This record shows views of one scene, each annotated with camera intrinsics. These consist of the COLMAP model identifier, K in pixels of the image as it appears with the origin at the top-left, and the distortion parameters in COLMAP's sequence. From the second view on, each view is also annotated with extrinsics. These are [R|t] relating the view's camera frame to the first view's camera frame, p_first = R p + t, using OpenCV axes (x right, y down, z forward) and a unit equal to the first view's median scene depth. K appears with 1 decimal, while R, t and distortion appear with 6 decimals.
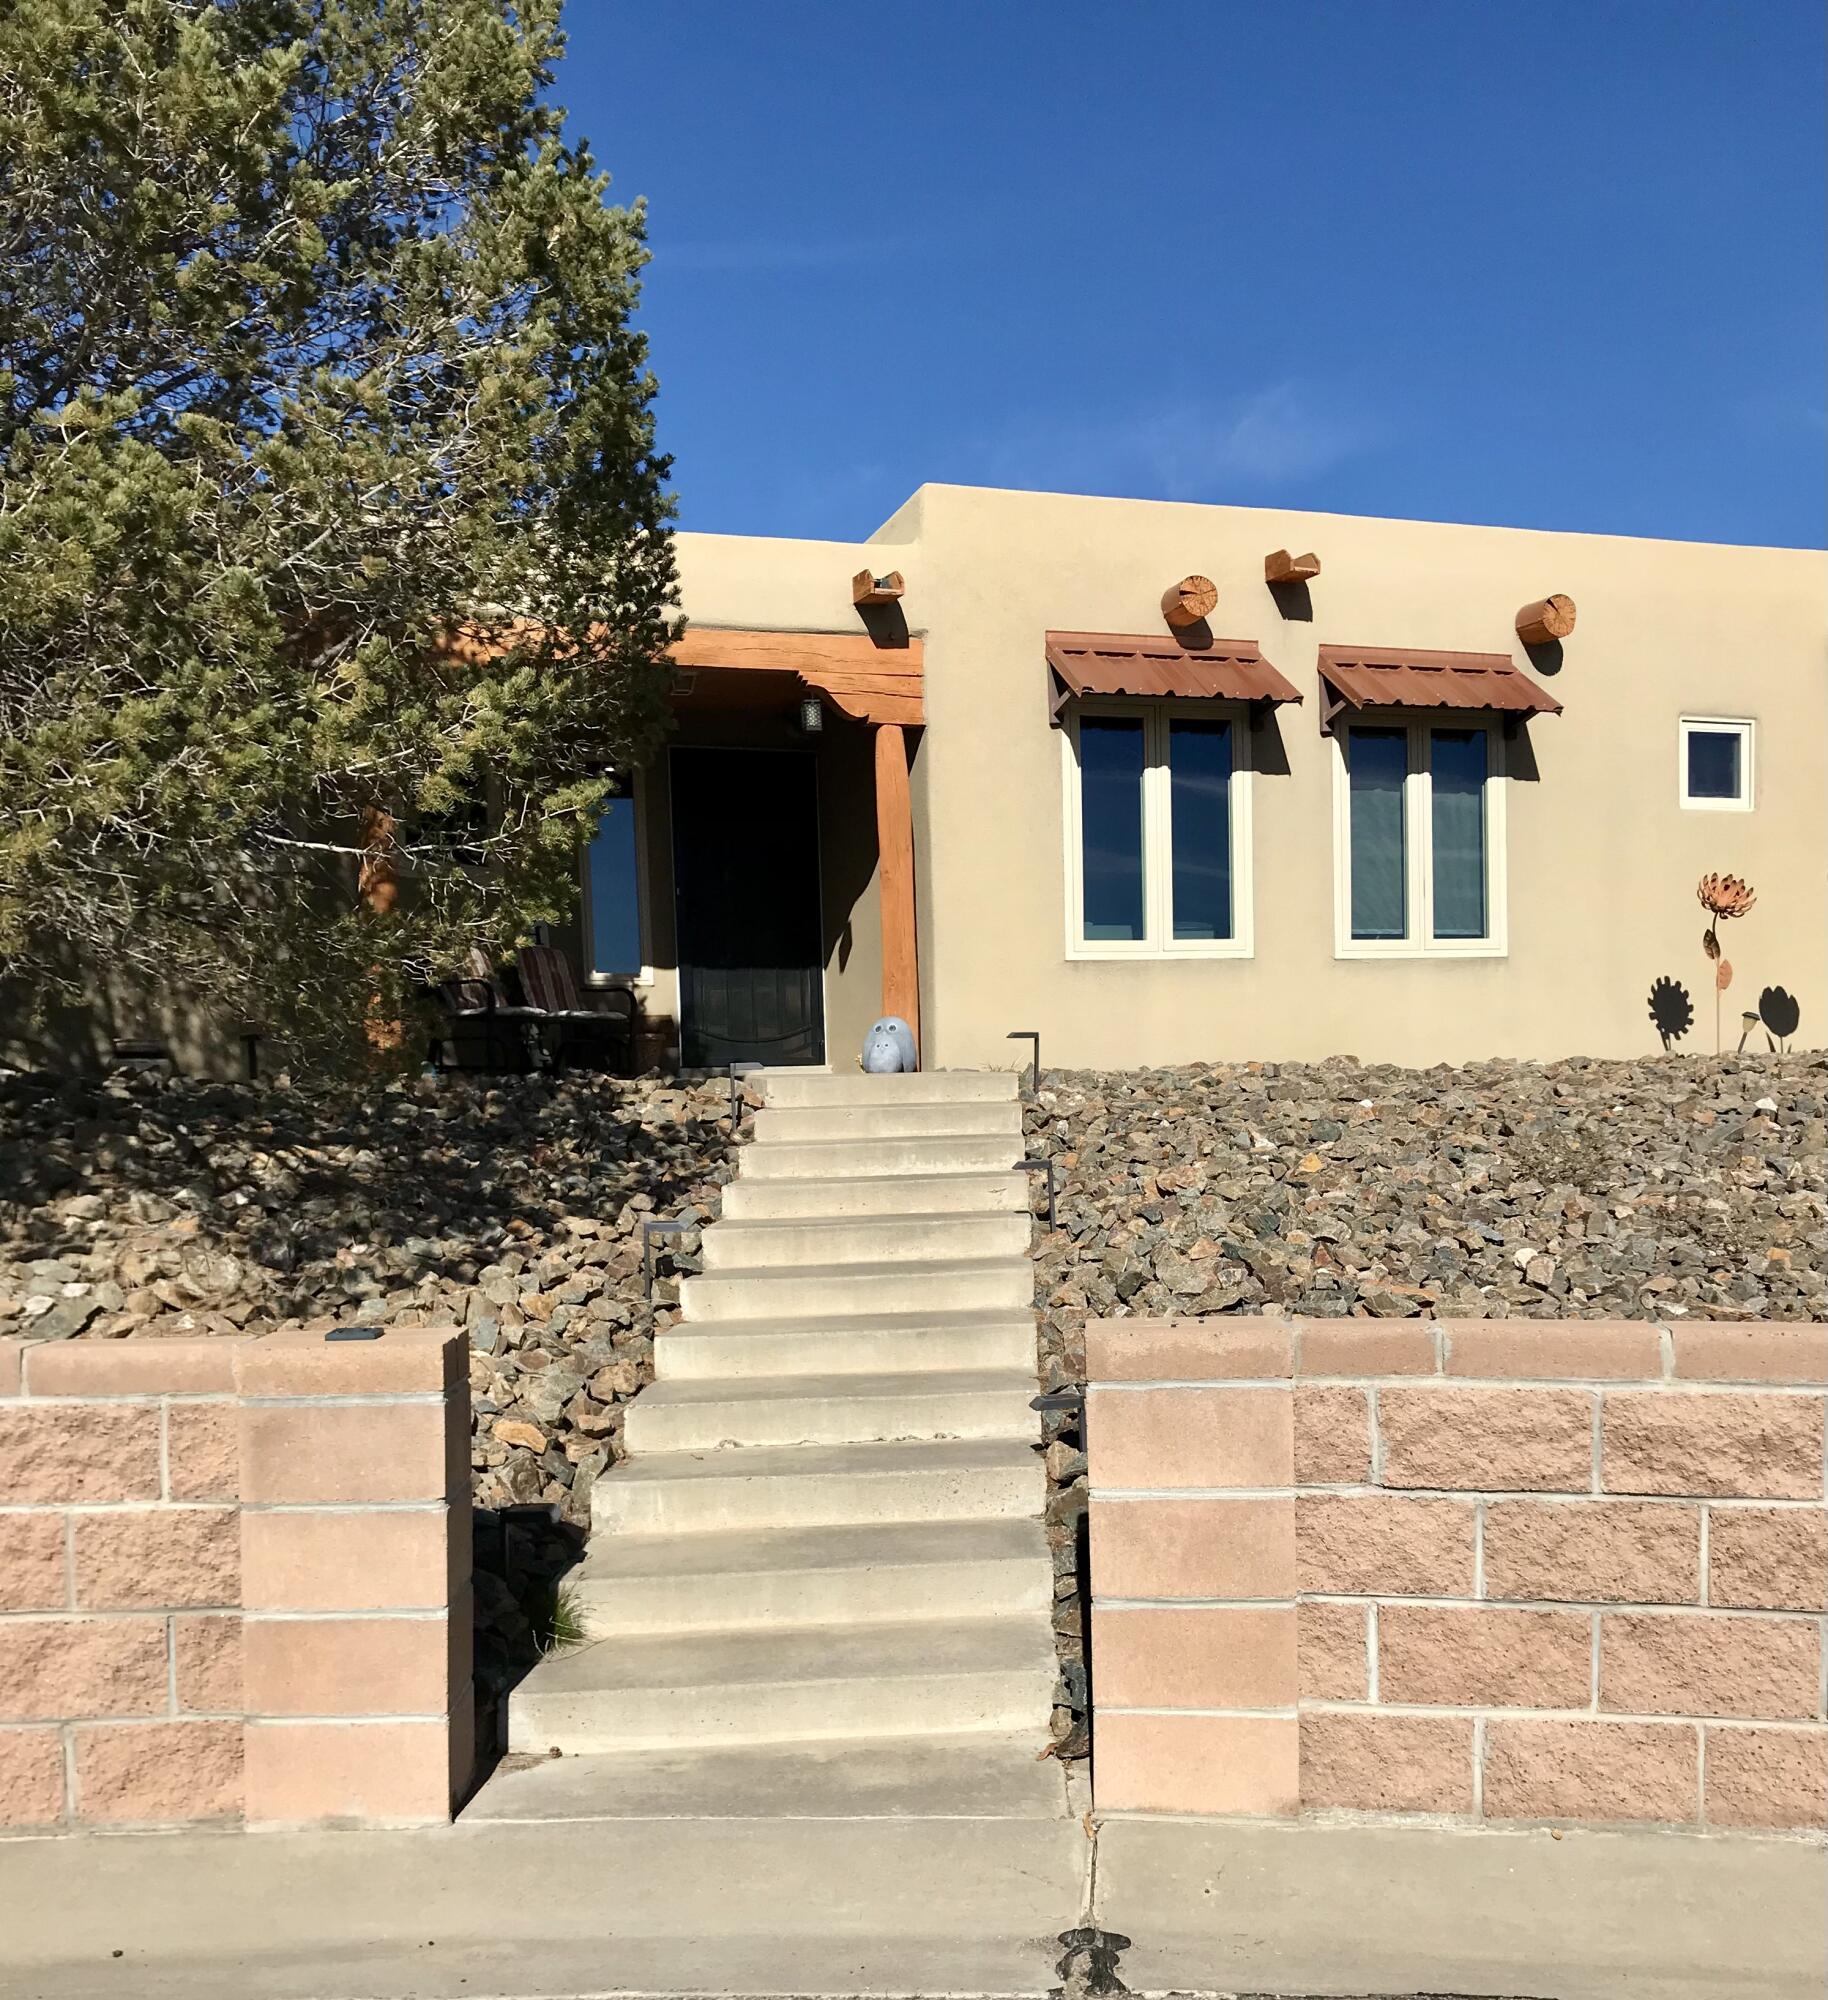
lens RADIAL K [[2041.4, 0, 914.6], [0, 2041.4, 1167.9], [0, 0, 1]] dist [0.073428, -0.242922]
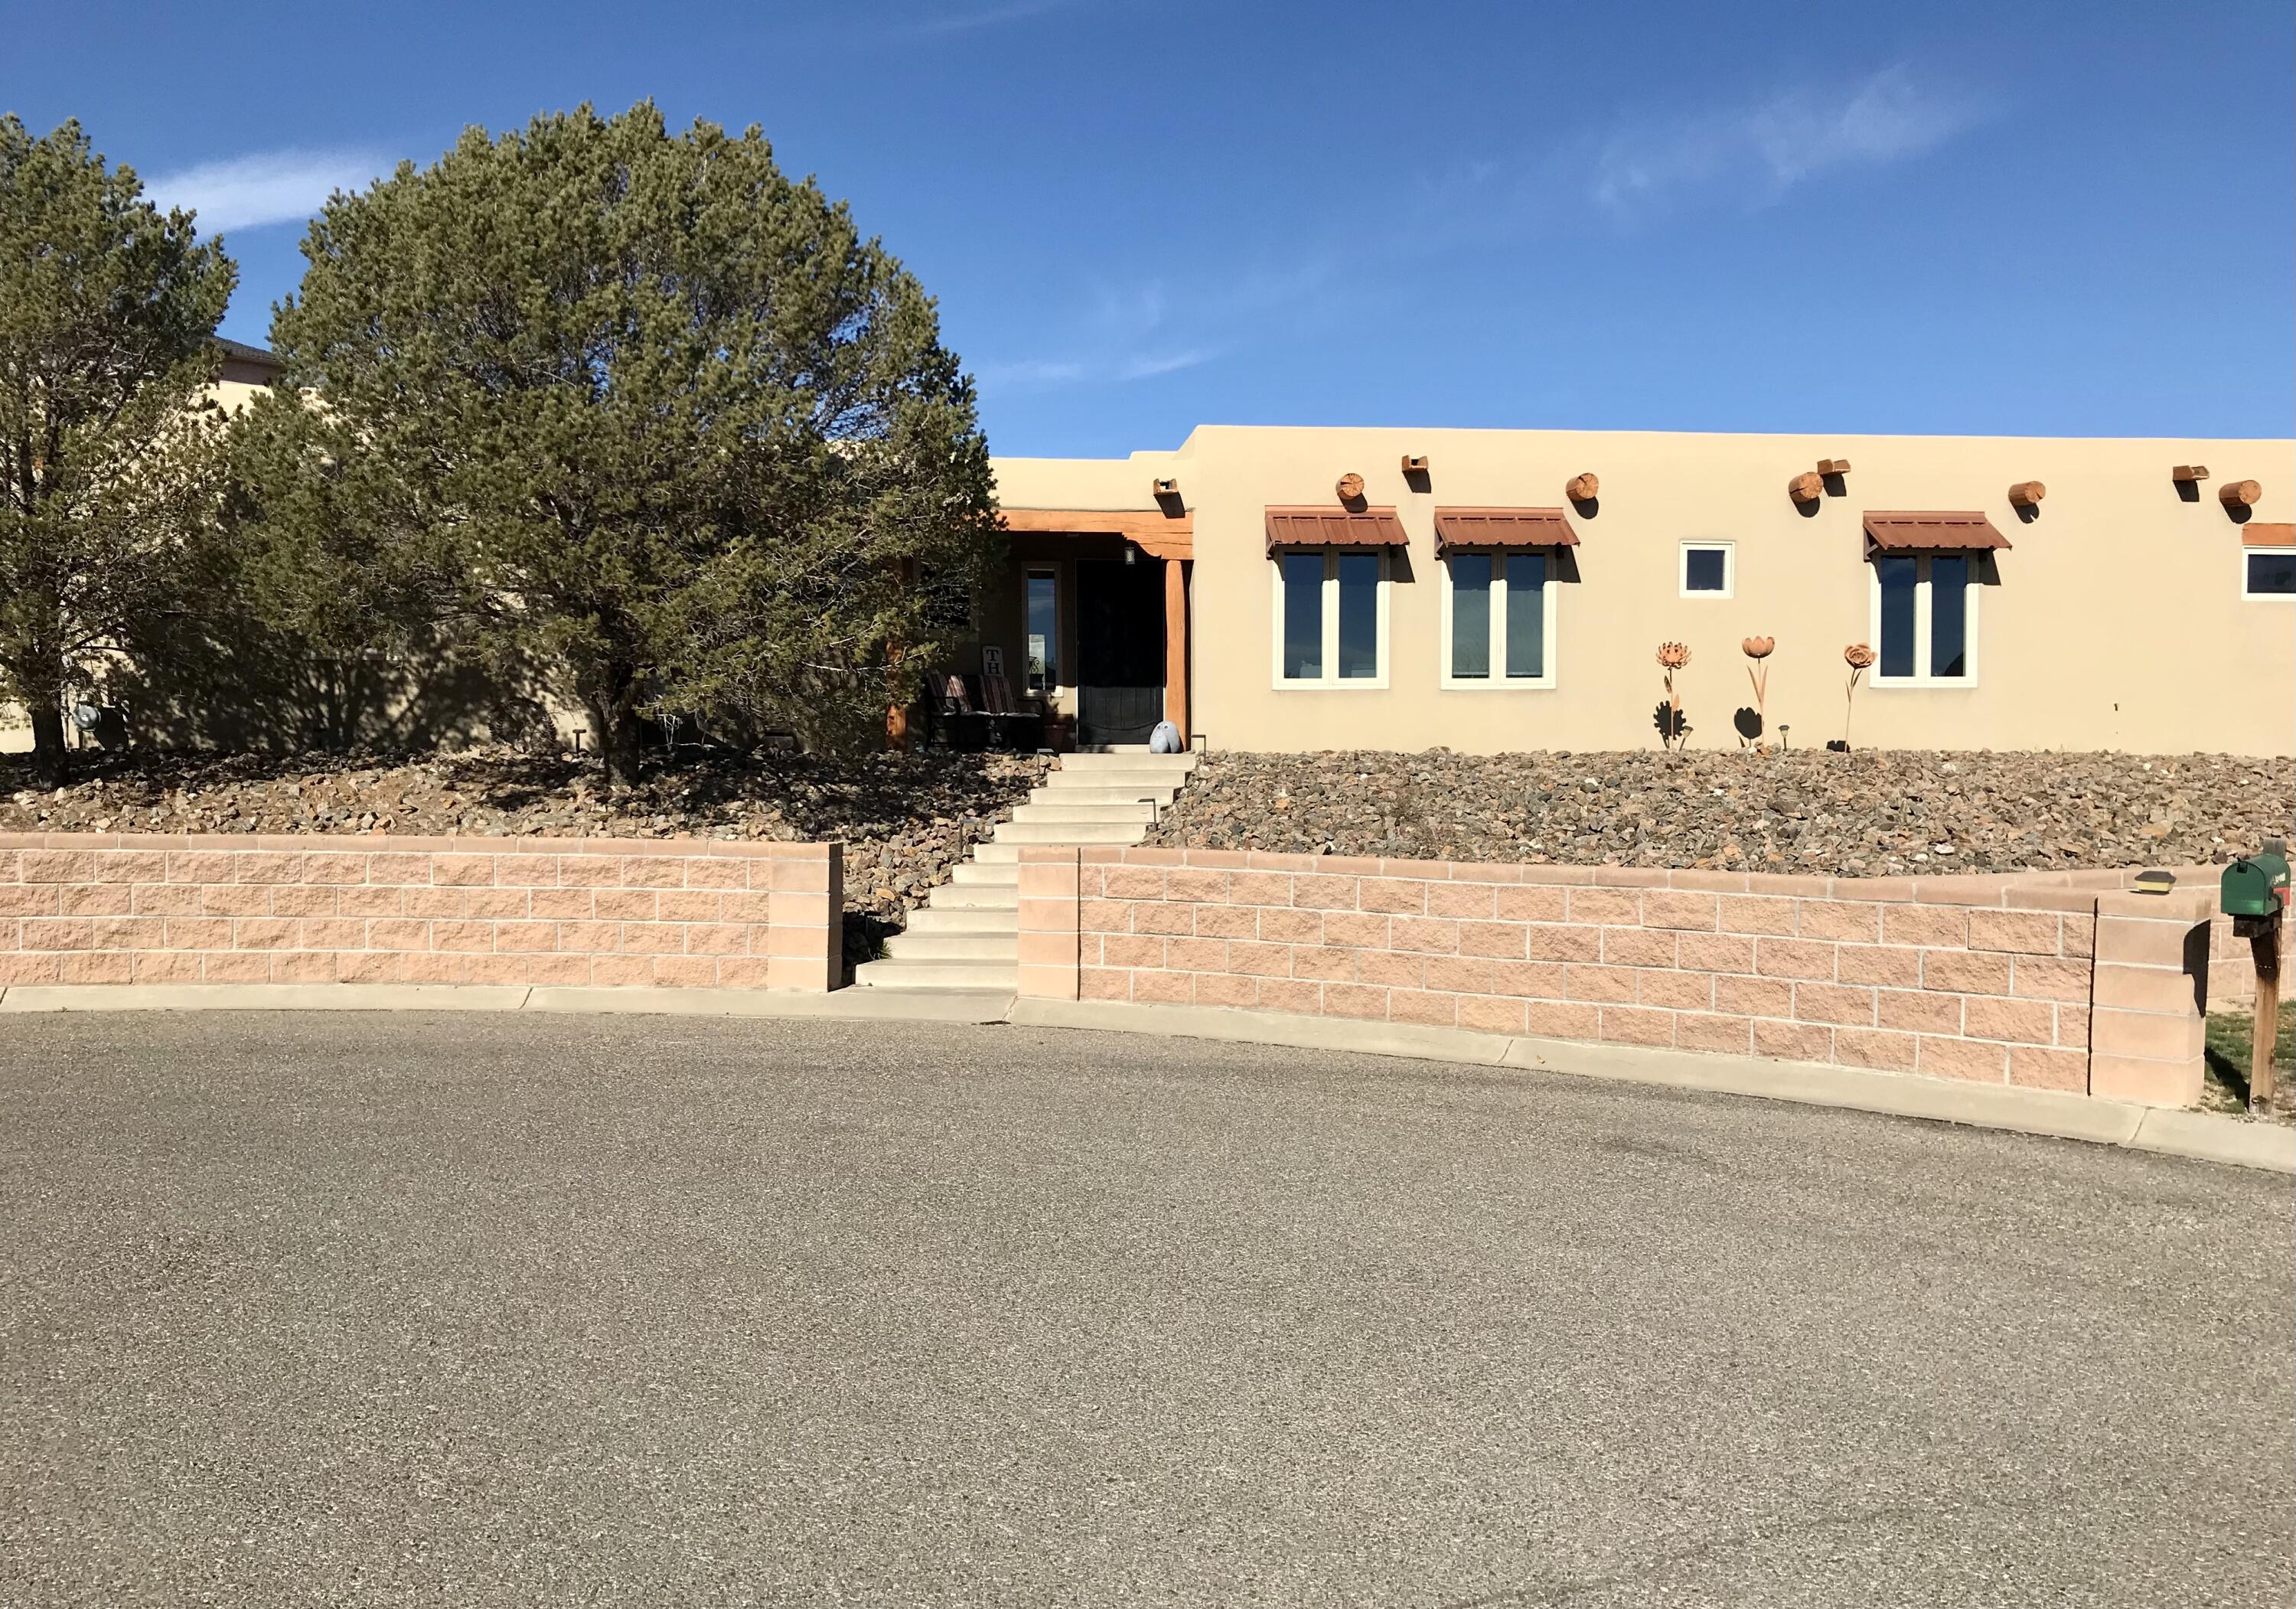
lens RADIAL K [[1890.3, 0, 1148.0], [0, 1890.3, 804.5], [0, 0, 1]] dist [0.085905, -0.002350]
pose [[0.980978, 0.027414, -0.192171, 0.377973], [-0.028580, 0.999586, -0.003293, 0.007996], [0.192001, 0.008723, 0.981356, -0.833614]]
